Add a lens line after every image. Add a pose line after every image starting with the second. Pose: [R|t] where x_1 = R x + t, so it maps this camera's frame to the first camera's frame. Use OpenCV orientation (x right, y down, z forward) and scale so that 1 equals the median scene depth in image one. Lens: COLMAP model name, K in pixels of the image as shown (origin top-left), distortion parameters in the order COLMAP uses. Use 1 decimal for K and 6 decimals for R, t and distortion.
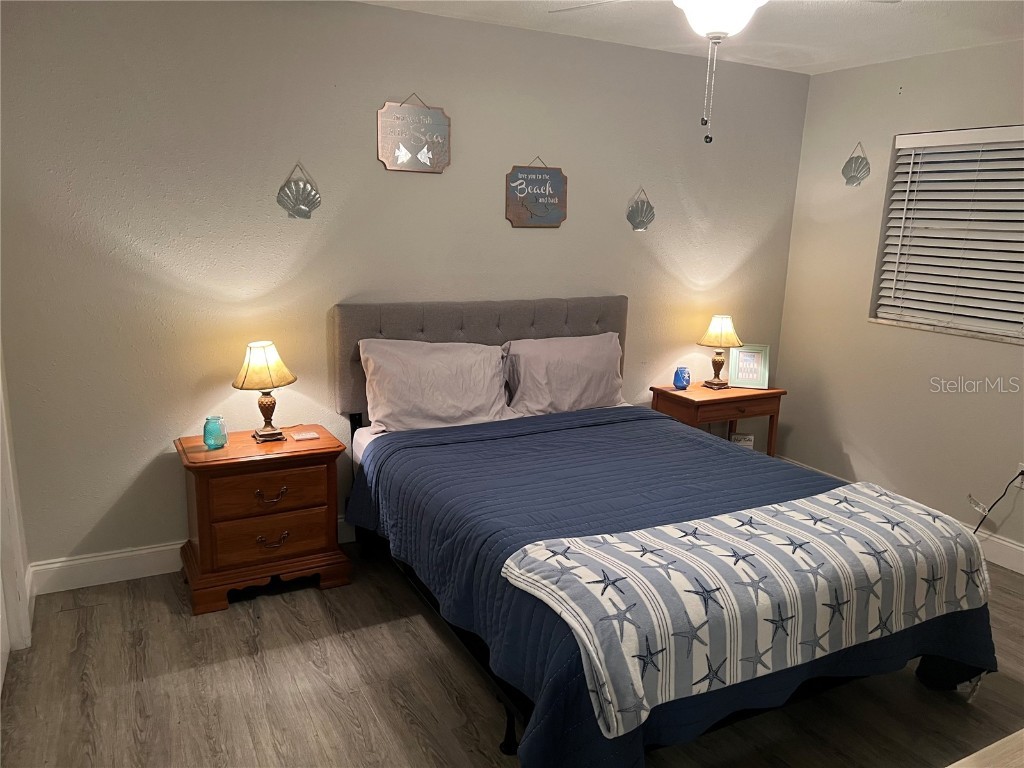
lens RADIAL K [[778.8, 0, 513.9], [0, 778.8, 393.0], [0, 0, 1]] dist [0.036774, -0.030730]
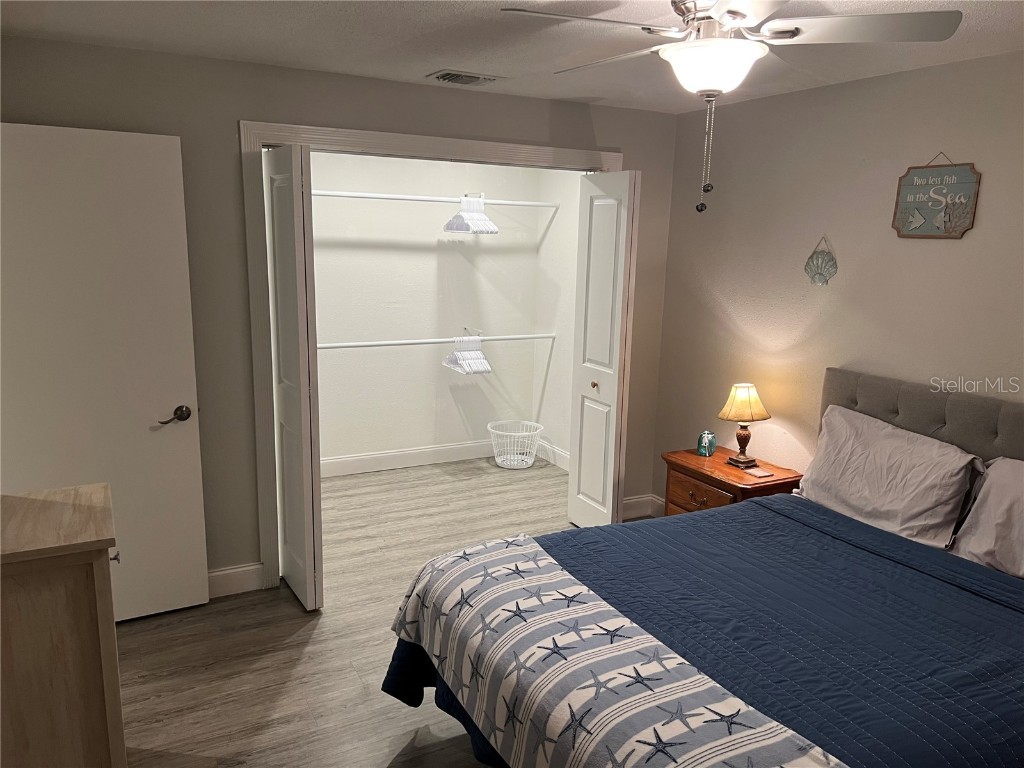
lens RADIAL K [[778.8, 0, 534.3], [0, 778.8, 399.7], [0, 0, 1]] dist [0.036774, -0.030730]
pose [[0.011081, 0.173509, -0.984770, 1.179459], [-0.245995, 0.955037, 0.165502, -0.219774], [0.969208, 0.240415, 0.053265, 0.846705]]
